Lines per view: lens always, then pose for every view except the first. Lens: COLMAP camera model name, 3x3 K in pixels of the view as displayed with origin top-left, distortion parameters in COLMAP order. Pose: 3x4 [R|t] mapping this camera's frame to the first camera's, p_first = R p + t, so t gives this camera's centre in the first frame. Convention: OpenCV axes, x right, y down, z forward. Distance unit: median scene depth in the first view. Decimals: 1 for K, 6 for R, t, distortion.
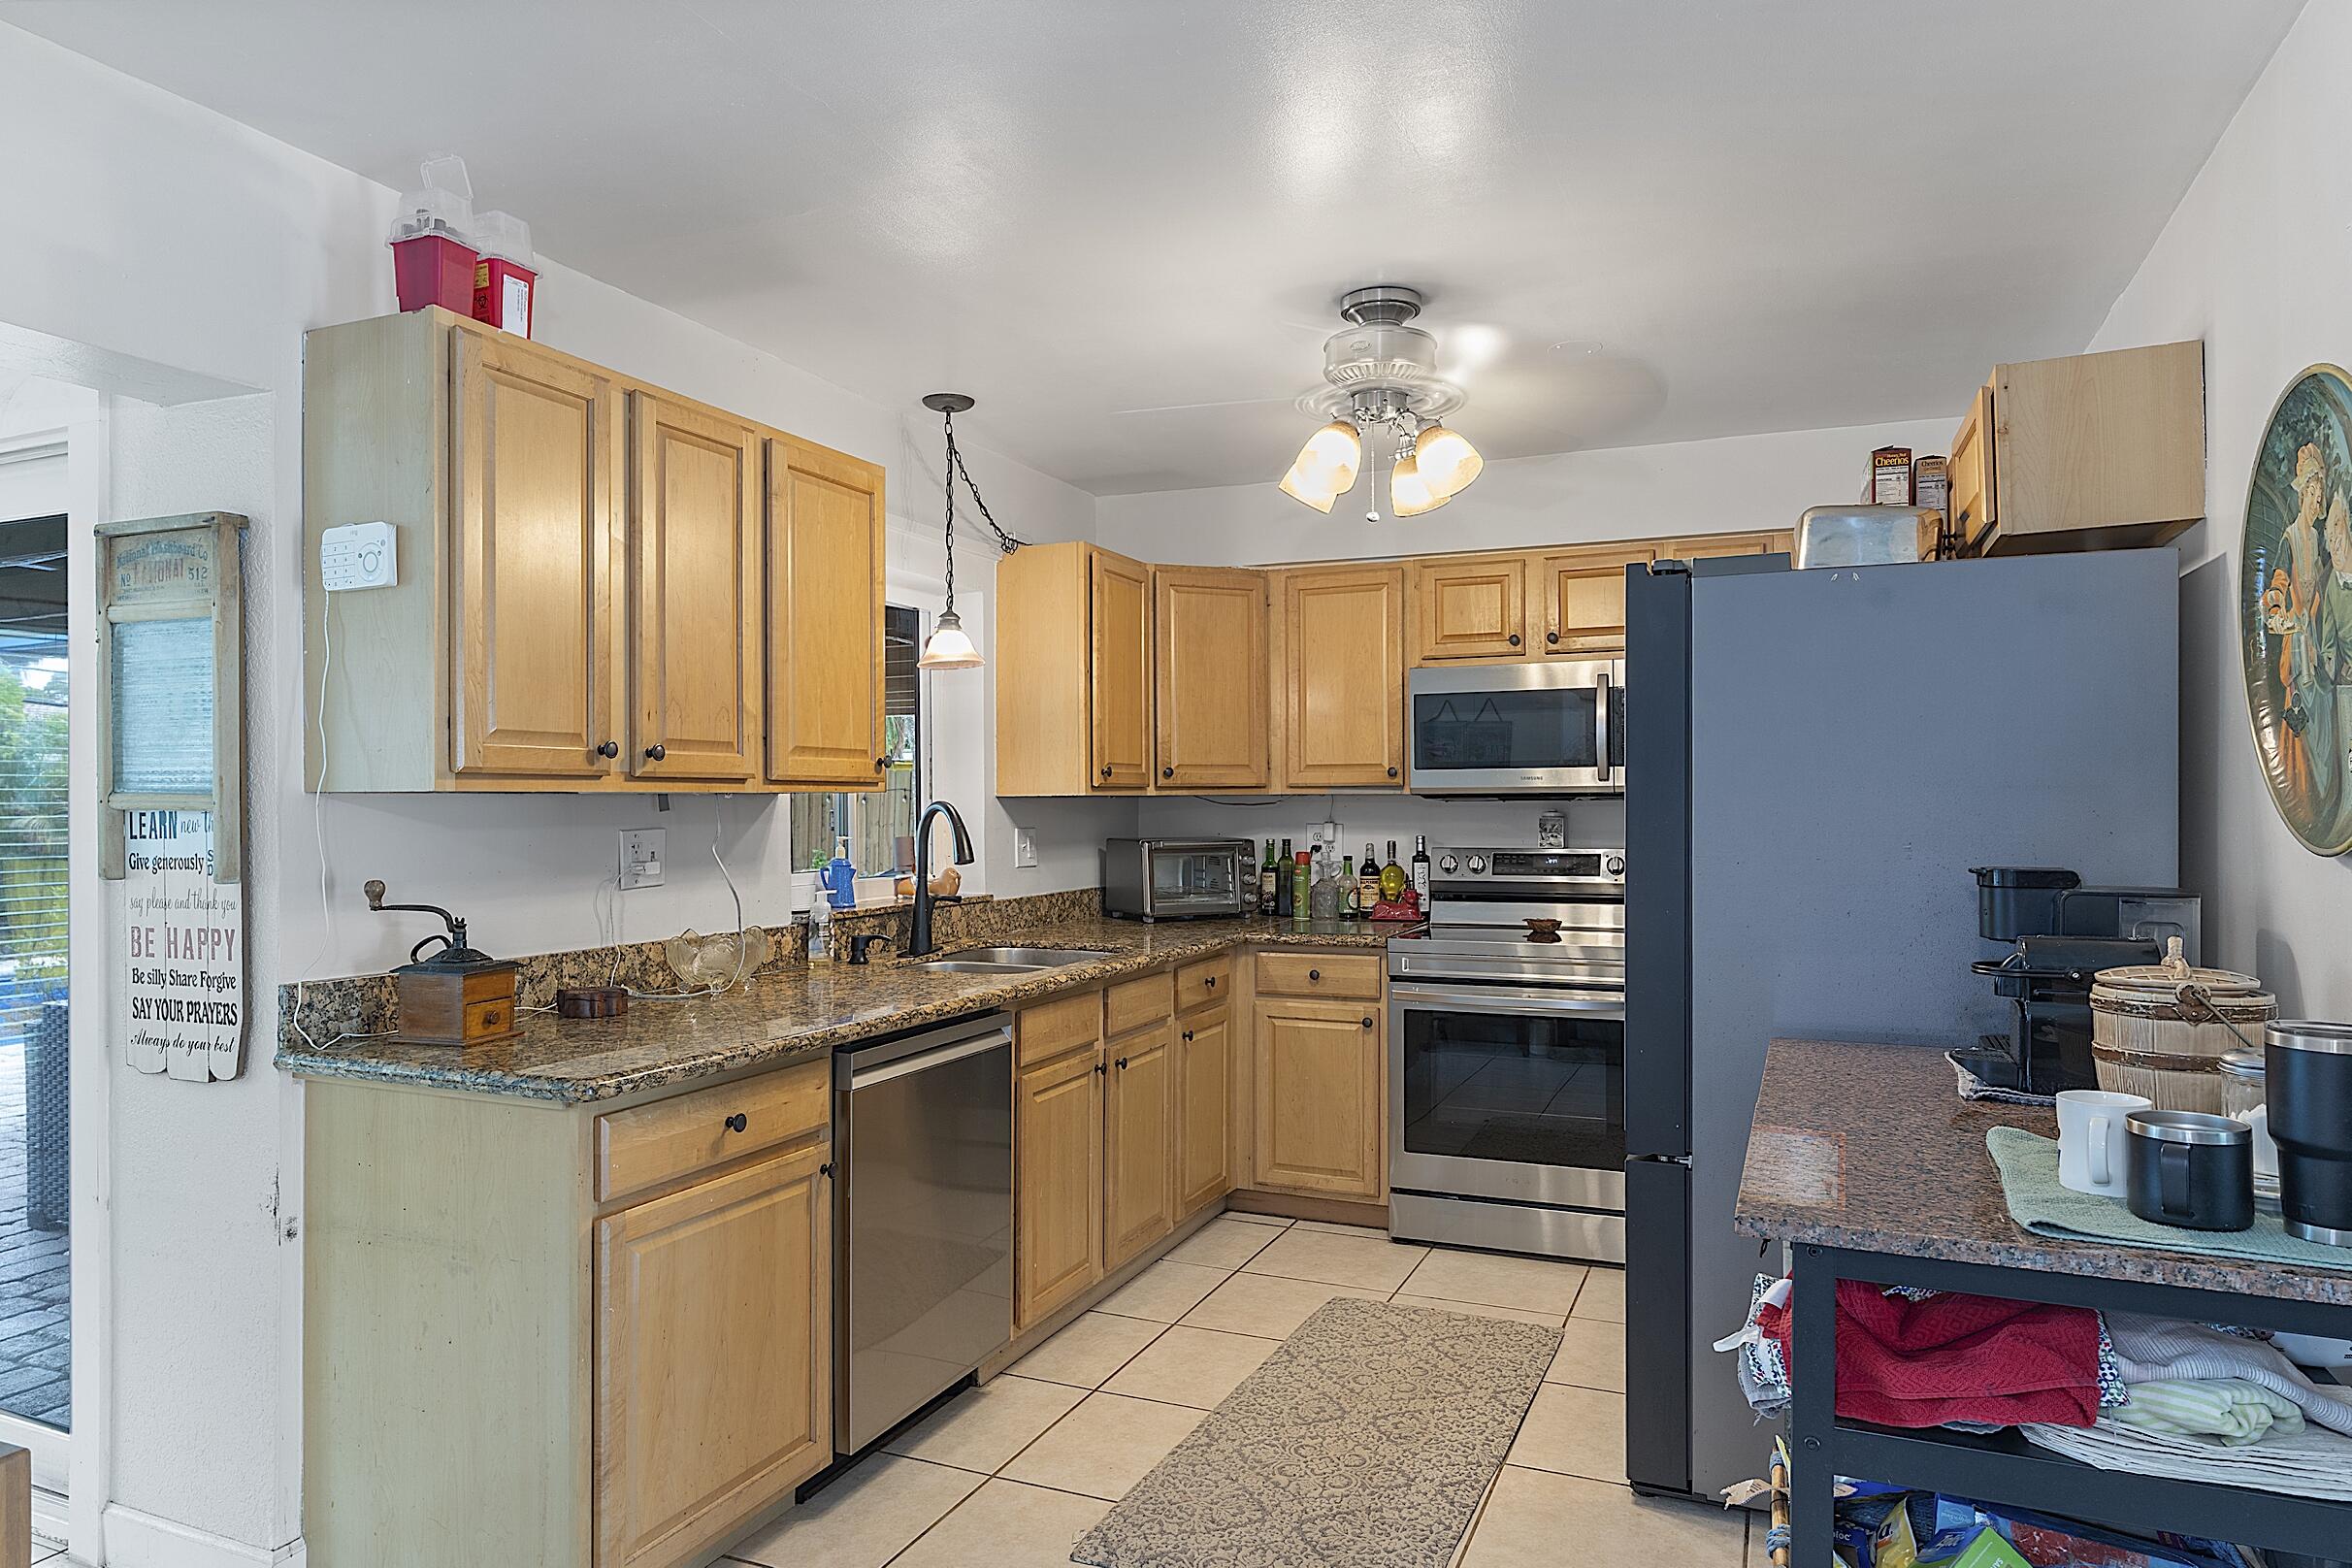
lens RADIAL K [[1447.2, 0, 1174.0], [0, 1447.2, 800.3], [0, 0, 1]] dist [-0.004449, -0.001054]
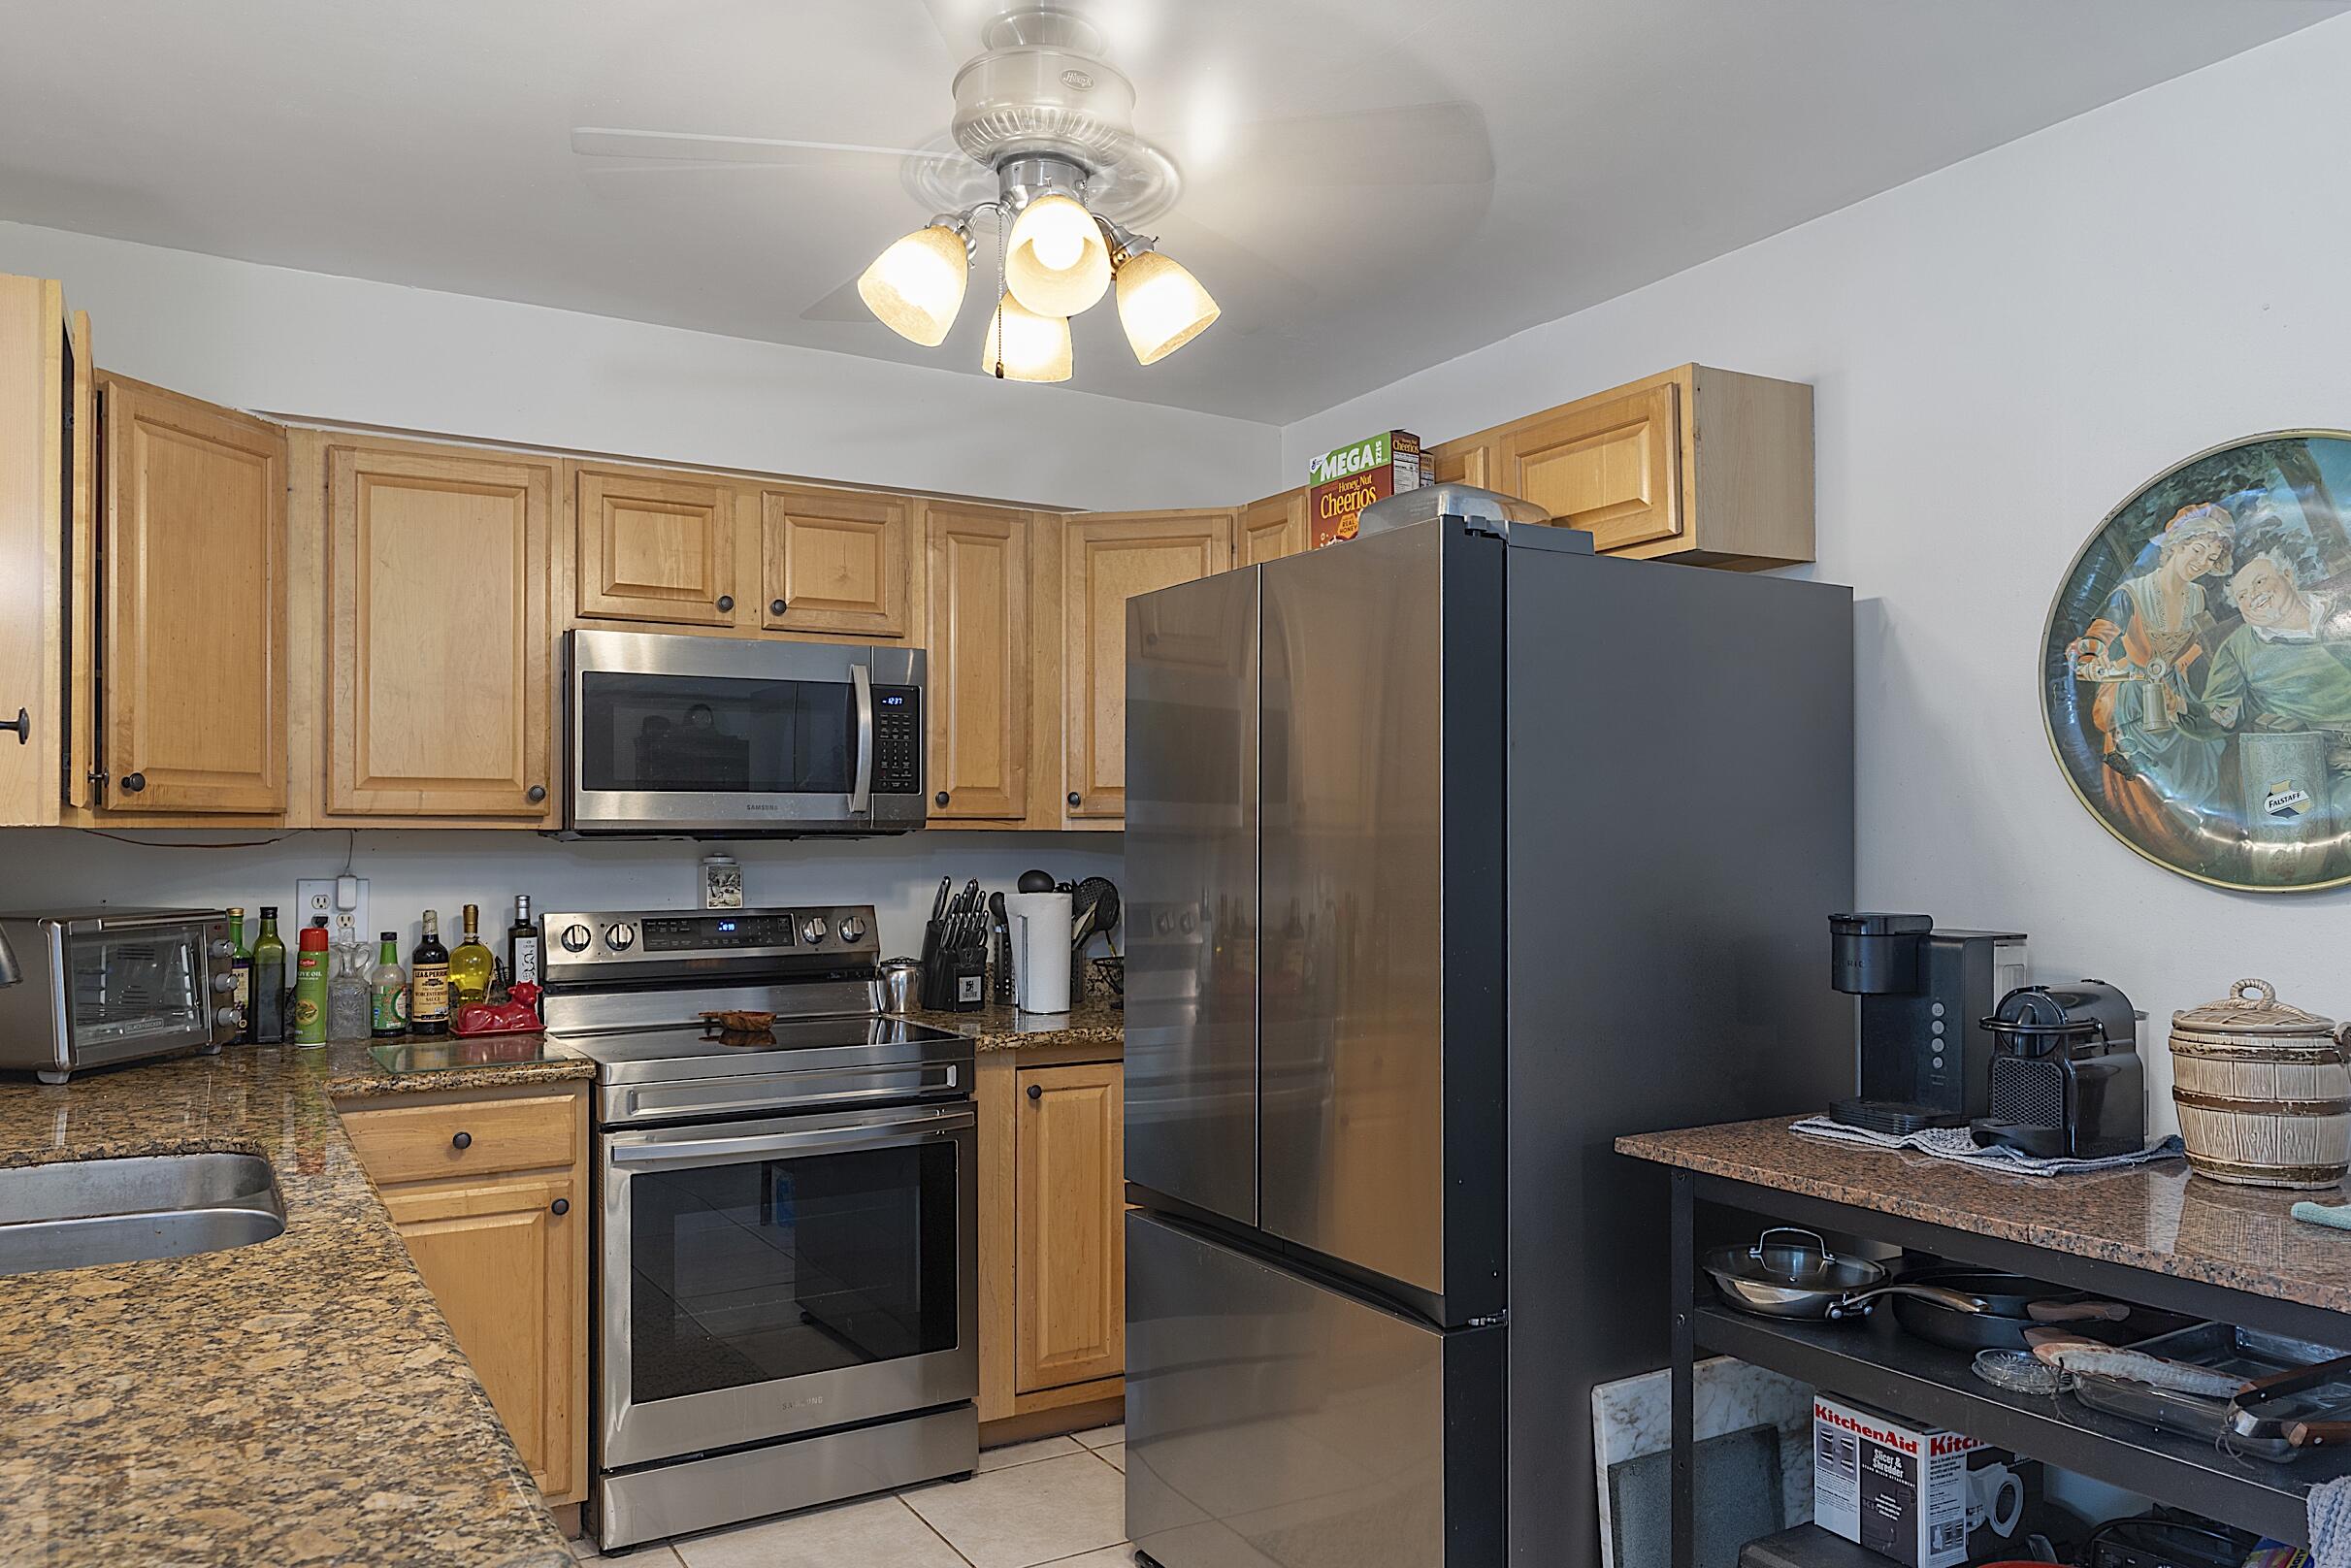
lens RADIAL K [[1663.4, 0, 1172.9], [0, 1663.4, 818.8], [0, 0, 1]] dist [0.004092, -0.000114]
pose [[0.592356, 0.013855, 0.805557, -0.252782], [-0.002356, 0.999878, -0.015465, 0.001693], [-0.805673, 0.007263, 0.592316, 0.349590]]
